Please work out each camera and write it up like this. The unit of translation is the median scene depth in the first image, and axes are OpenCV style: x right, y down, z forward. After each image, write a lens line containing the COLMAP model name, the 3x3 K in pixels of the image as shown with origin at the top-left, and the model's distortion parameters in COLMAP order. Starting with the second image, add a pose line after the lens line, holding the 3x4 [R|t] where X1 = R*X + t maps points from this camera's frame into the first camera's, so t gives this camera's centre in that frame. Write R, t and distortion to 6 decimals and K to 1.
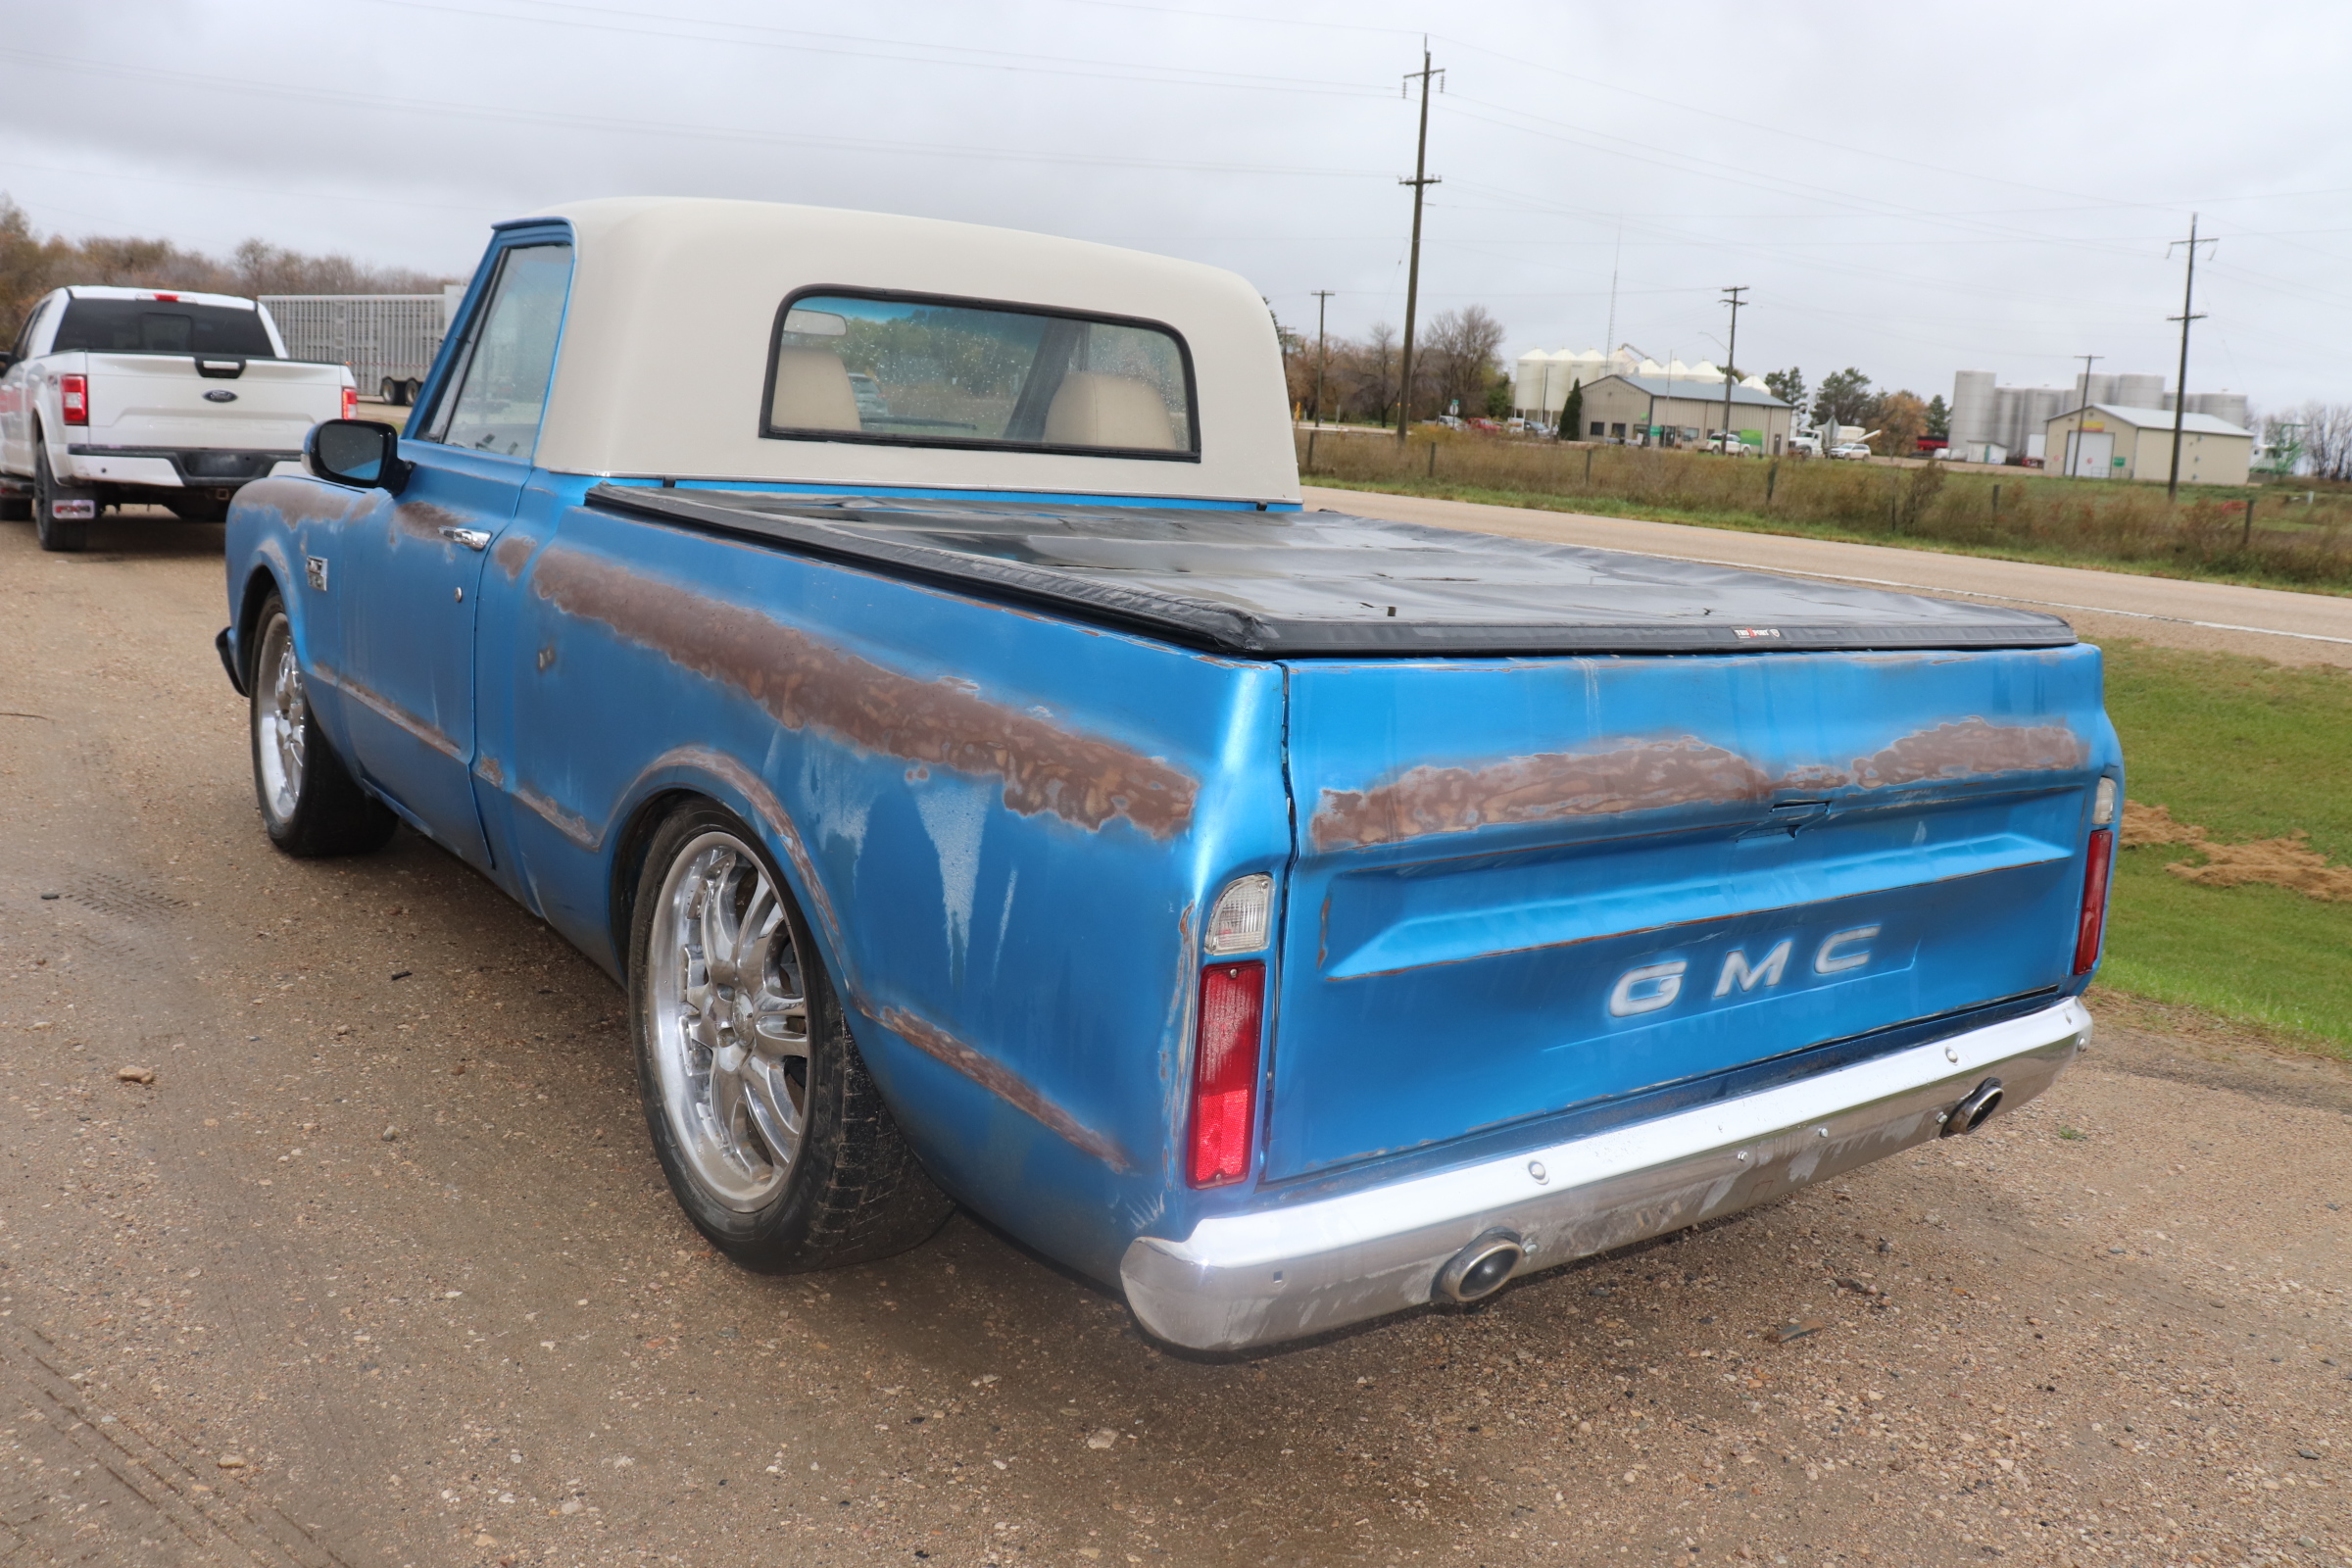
lens RADIAL K [[1952.4, 0, 1189.0], [0, 1952.4, 774.8], [0, 0, 1]] dist [-0.185514, 0.191579]
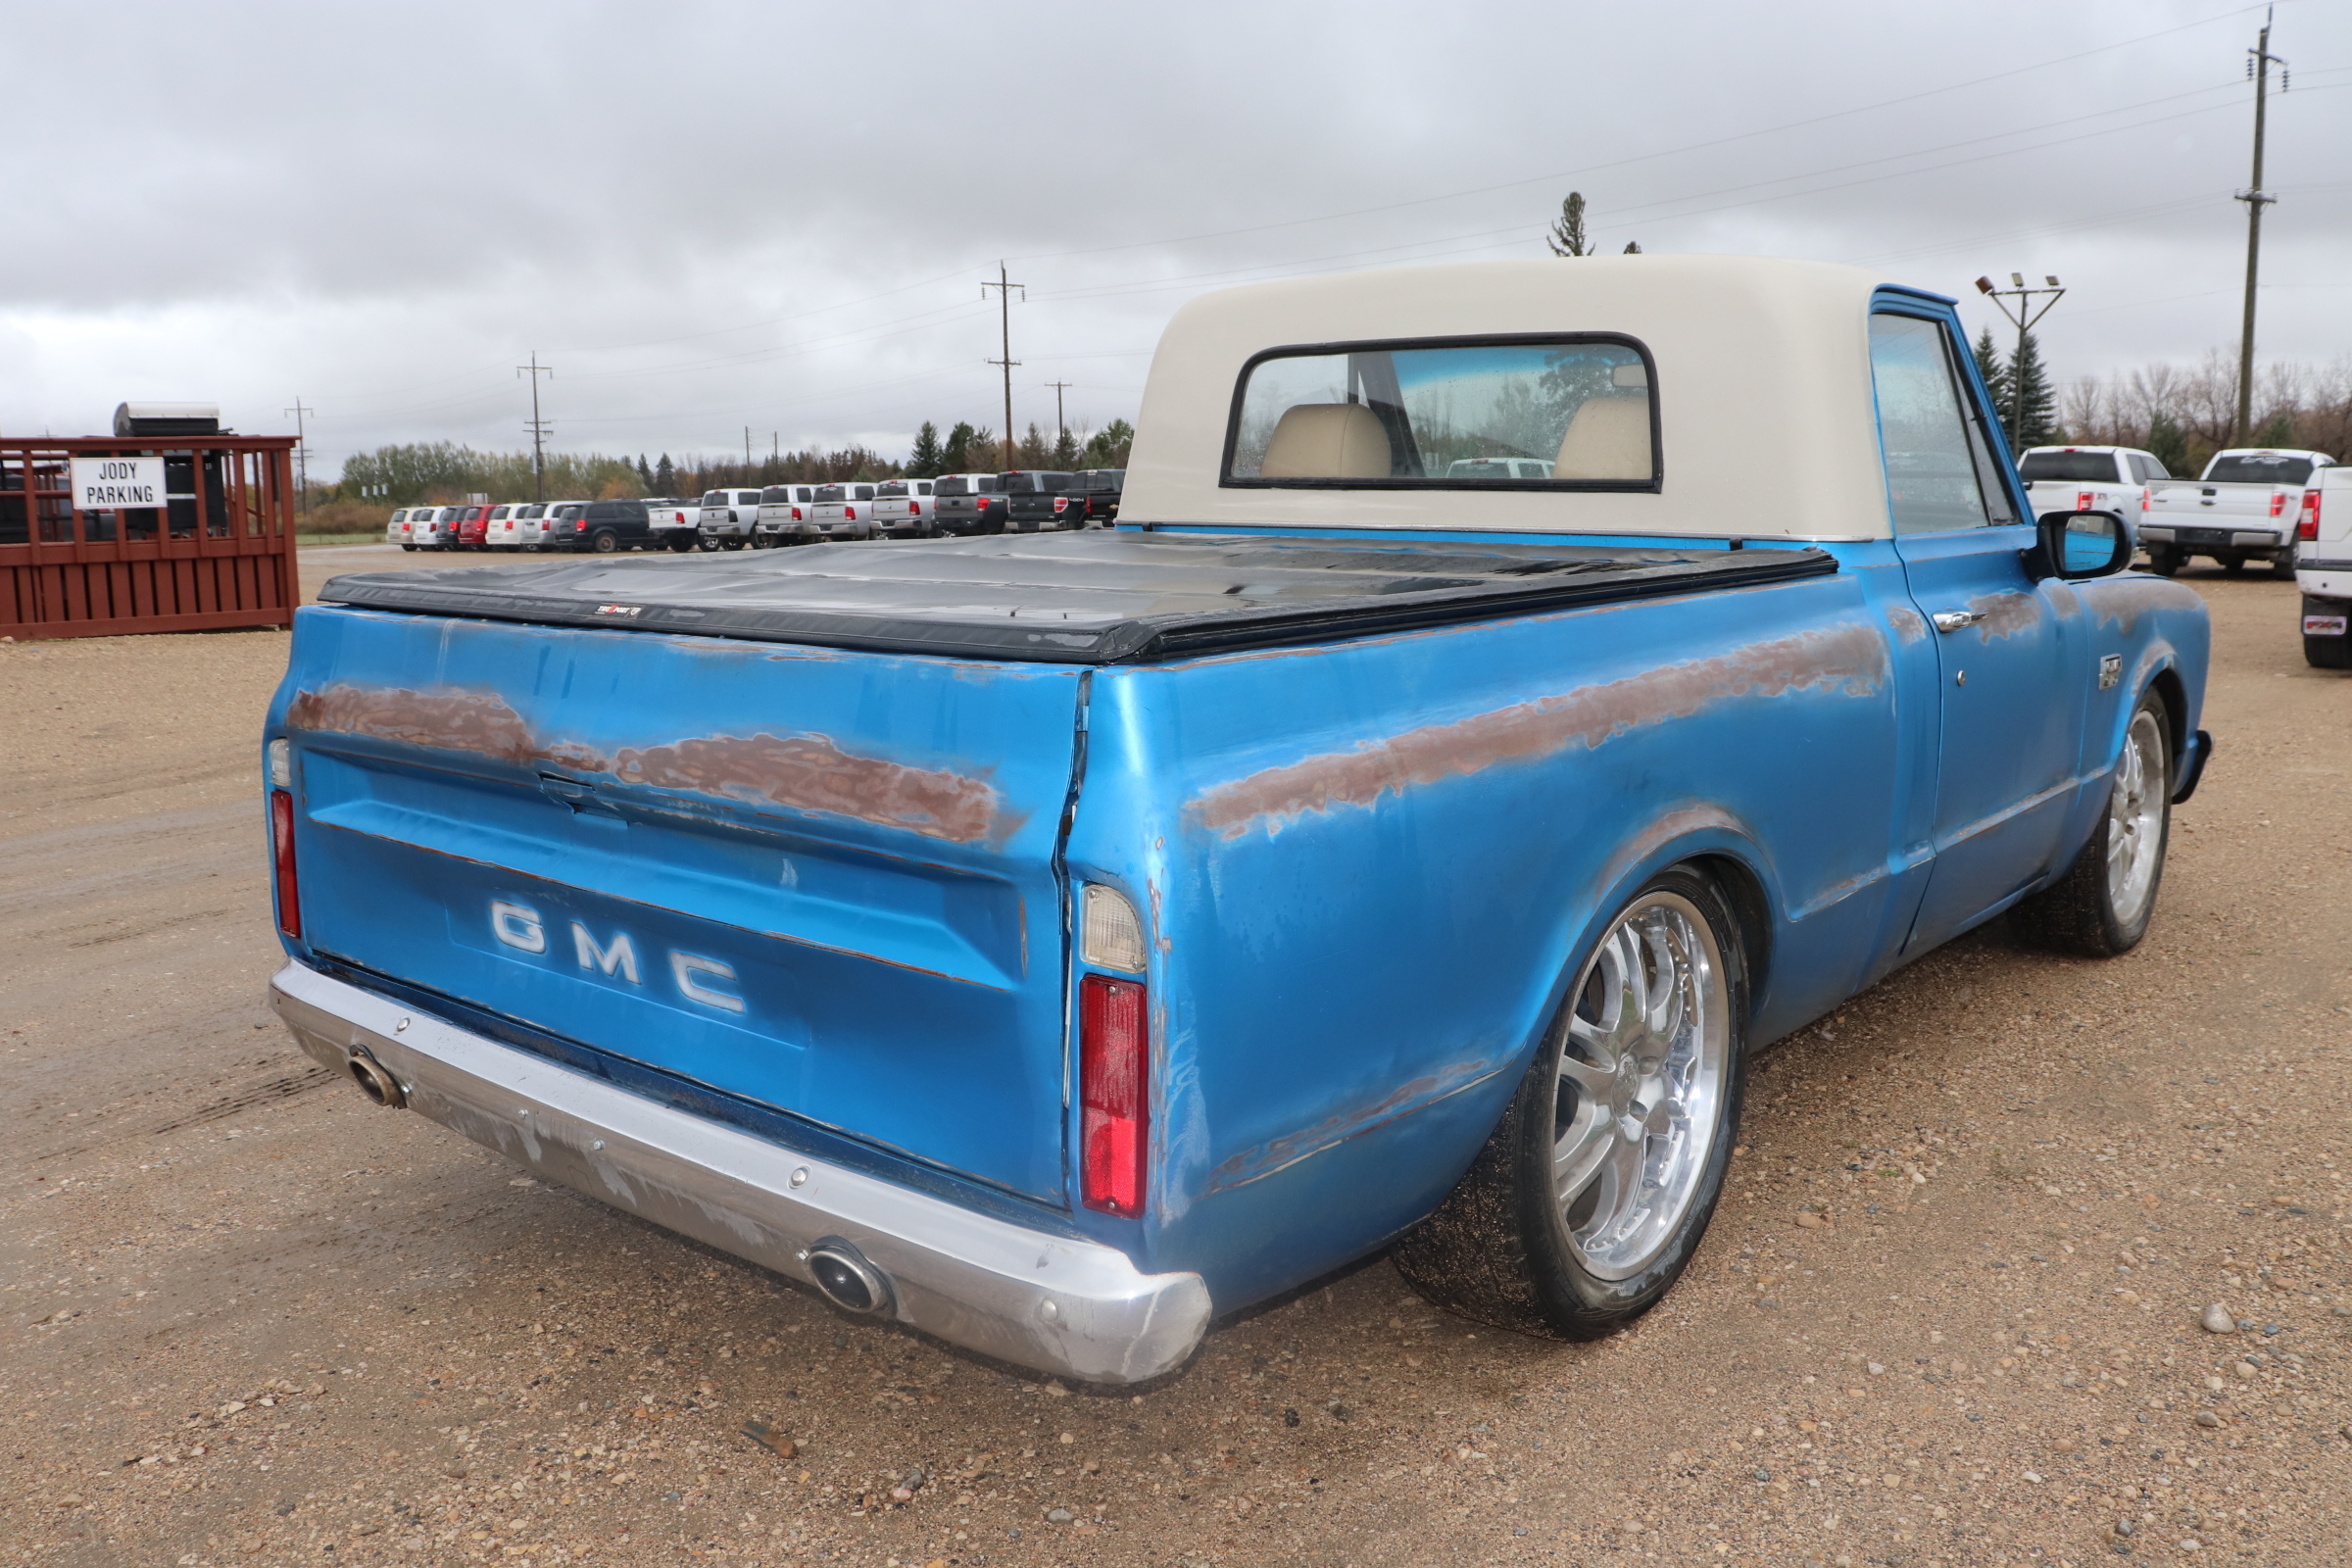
lens RADIAL K [[1959.8, 0, 1183.8], [0, 1959.8, 791.3], [0, 0, 1]] dist [-0.171827, 0.154836]
pose [[0.205032, 0.086073, -0.974963, 1.405718], [-0.154253, 0.986519, 0.054654, -0.085489], [0.966524, 0.139185, 0.215545, 1.142183]]
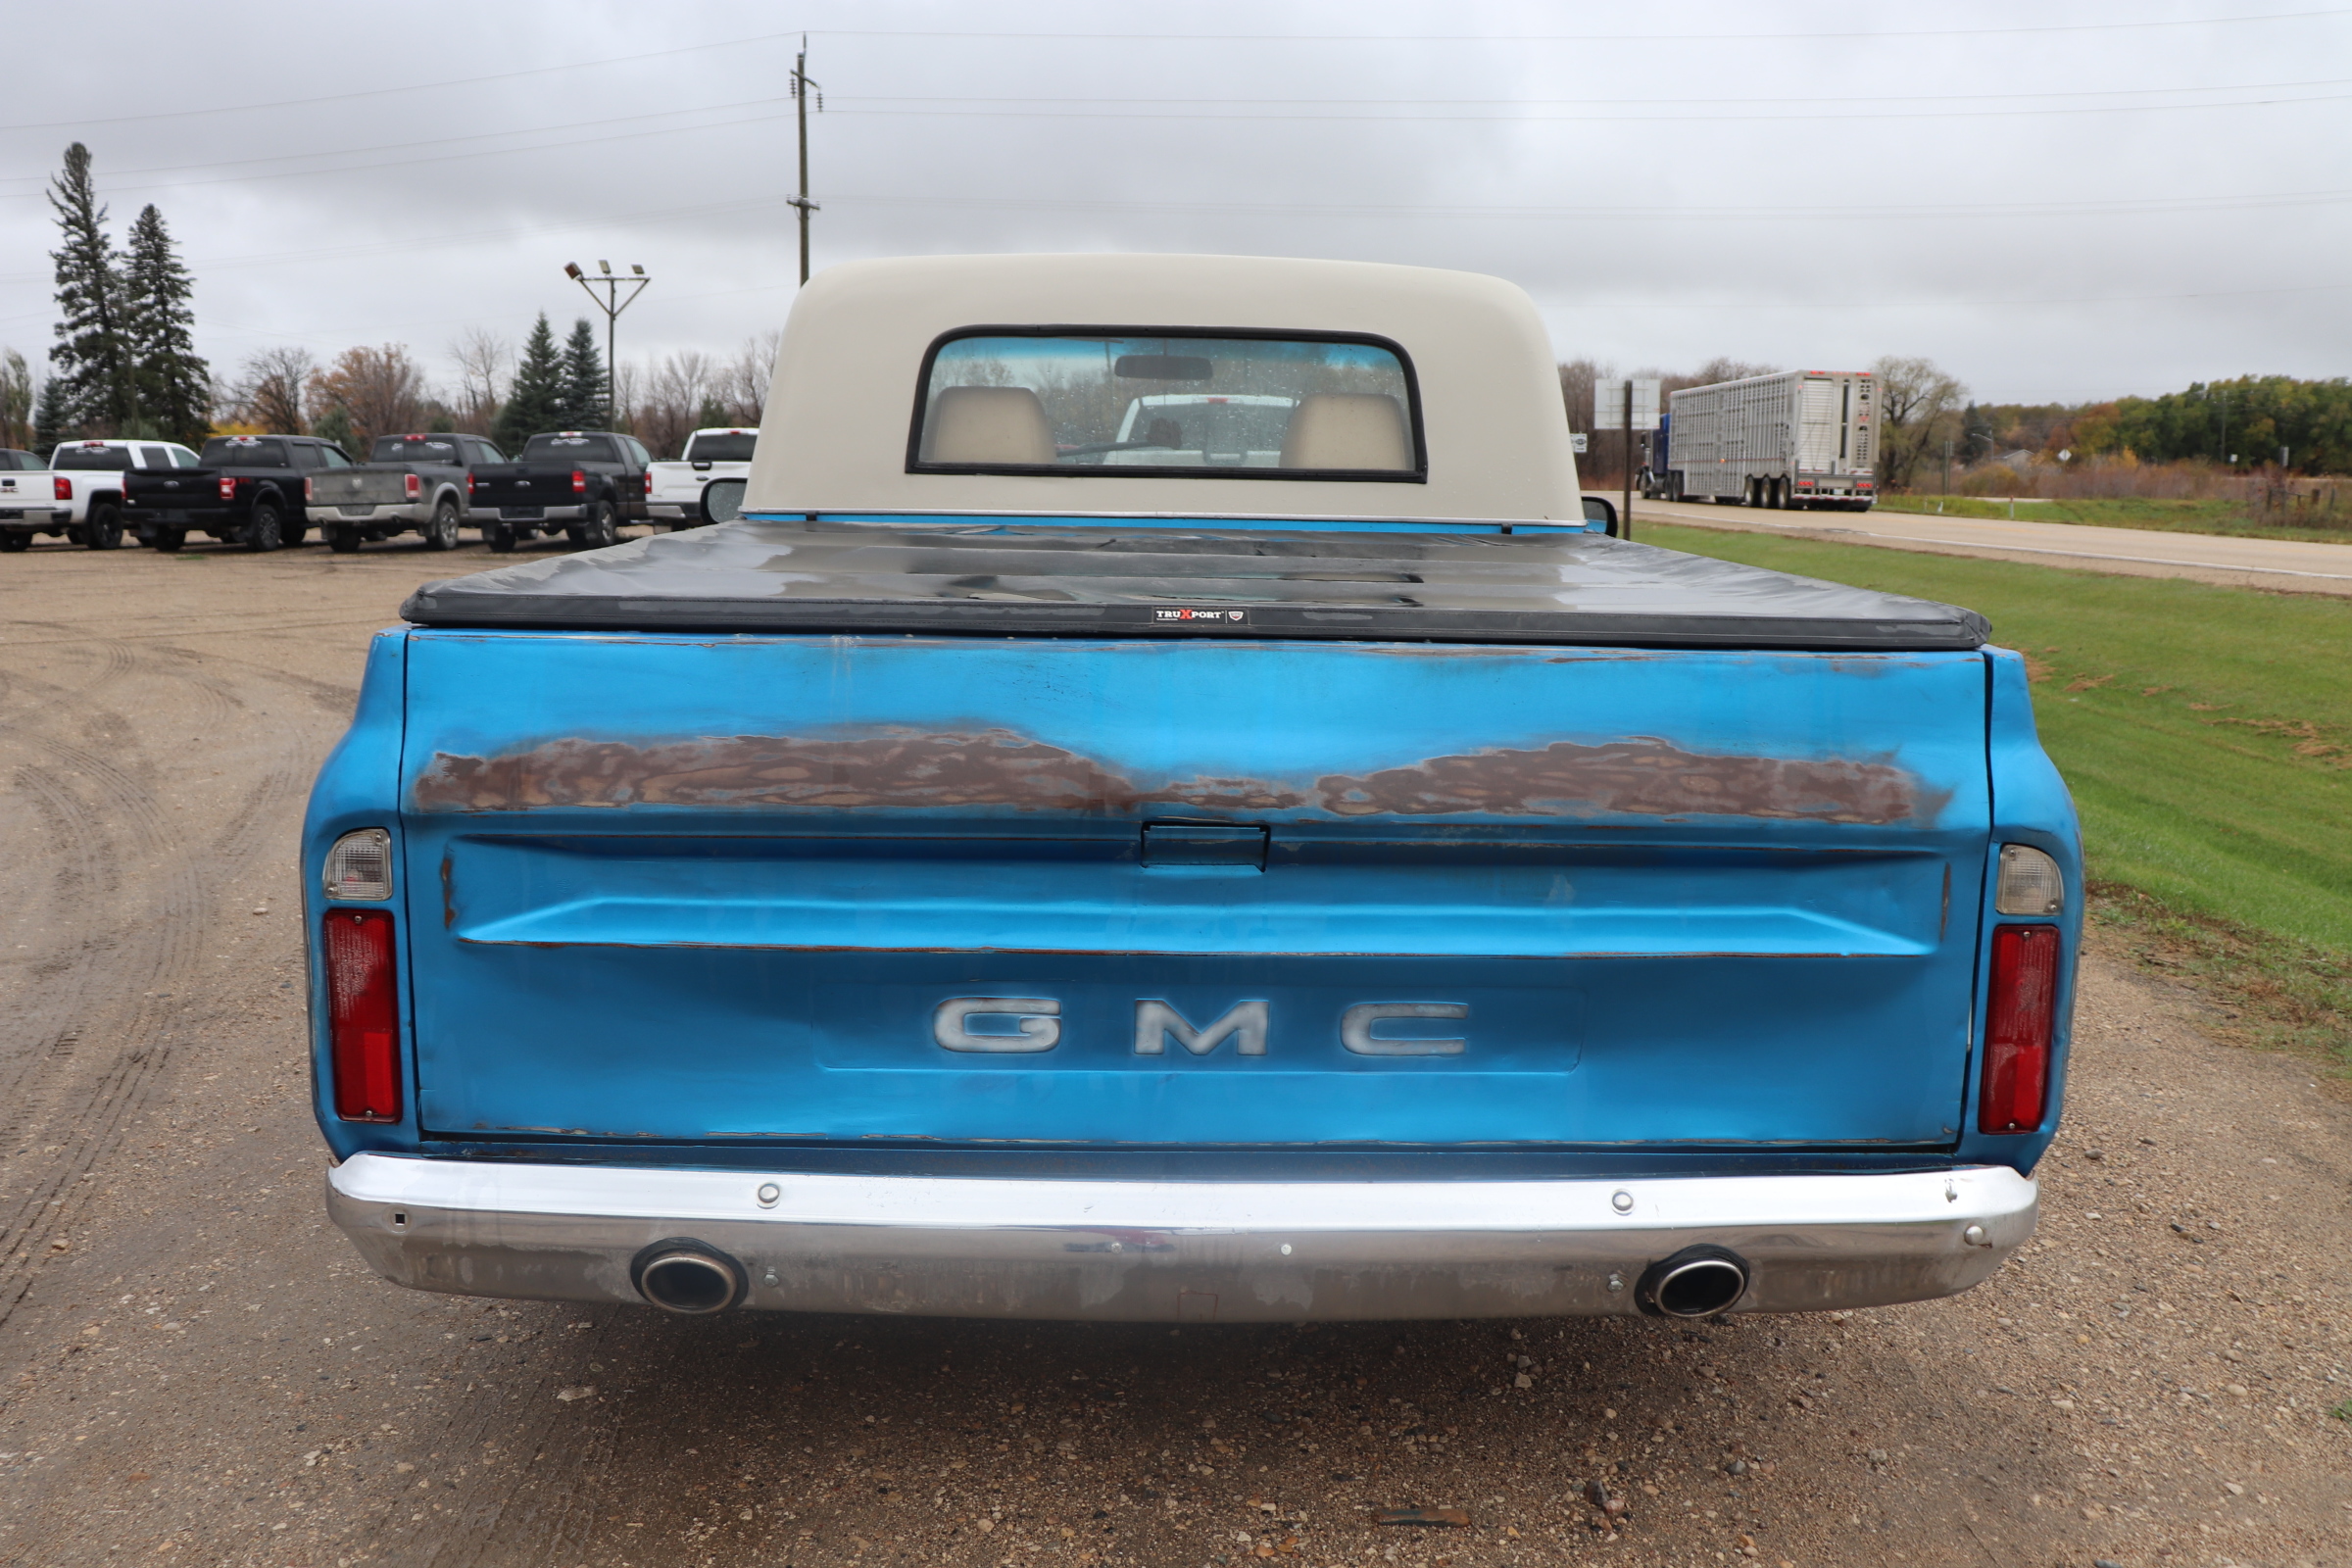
lens RADIAL K [[1959.8, 0, 1183.8], [0, 1959.8, 791.3], [0, 0, 1]] dist [-0.171827, 0.154836]
pose [[0.805137, 0.040836, -0.591682, 0.832522], [-0.064626, 0.997727, -0.019080, 0.018445], [0.589558, 0.053600, 0.805946, 0.347248]]
